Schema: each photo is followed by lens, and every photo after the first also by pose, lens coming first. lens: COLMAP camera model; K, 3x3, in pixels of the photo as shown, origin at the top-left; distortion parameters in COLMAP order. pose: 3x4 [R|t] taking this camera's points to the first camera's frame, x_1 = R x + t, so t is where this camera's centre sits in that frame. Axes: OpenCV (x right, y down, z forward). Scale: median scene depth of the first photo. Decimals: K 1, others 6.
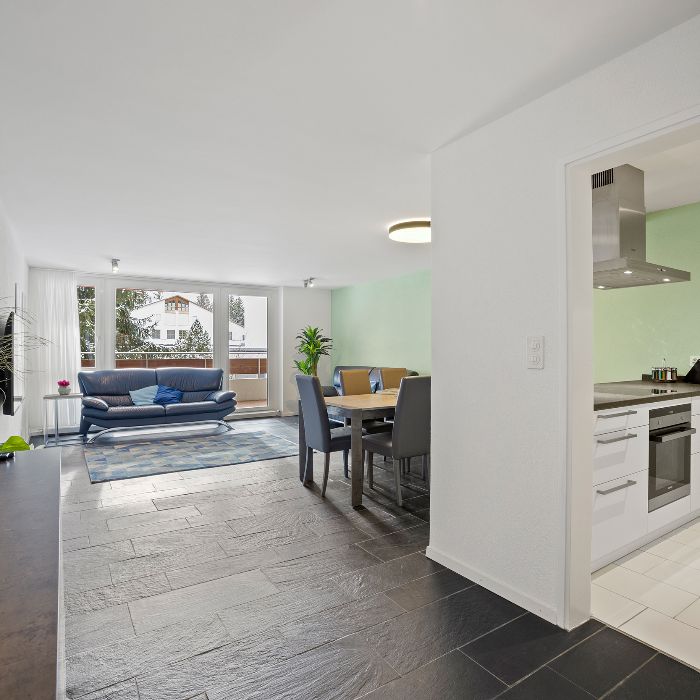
lens RADIAL K [[456.0, 0, 349.2], [0, 456.0, 336.0], [0, 0, 1]] dist [-0.050191, 0.021990]
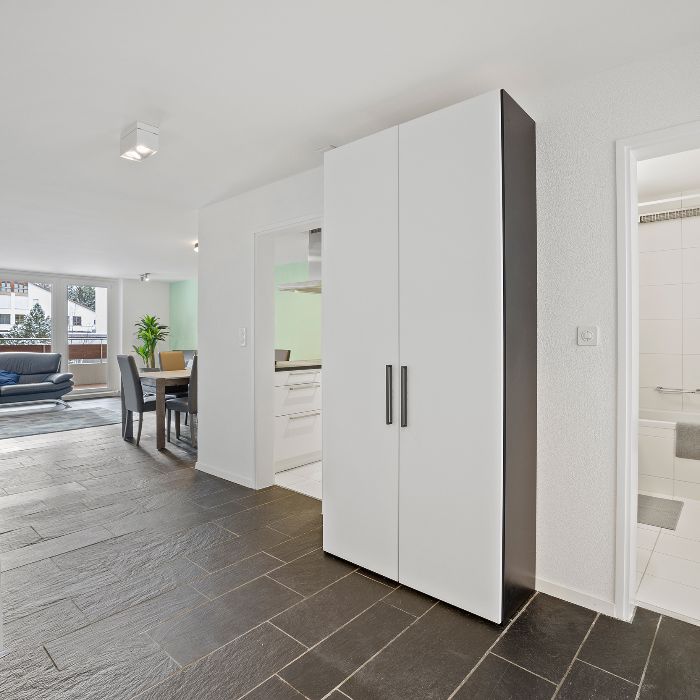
lens RADIAL K [[456.0, 0, 349.2], [0, 456.0, 336.0], [0, 0, 1]] dist [-0.050191, 0.021990]
pose [[0.960675, 0.001596, 0.277669, 0.095516], [-0.009913, 0.999543, 0.028552, -0.007650], [-0.277497, -0.030182, 0.960252, -0.243819]]
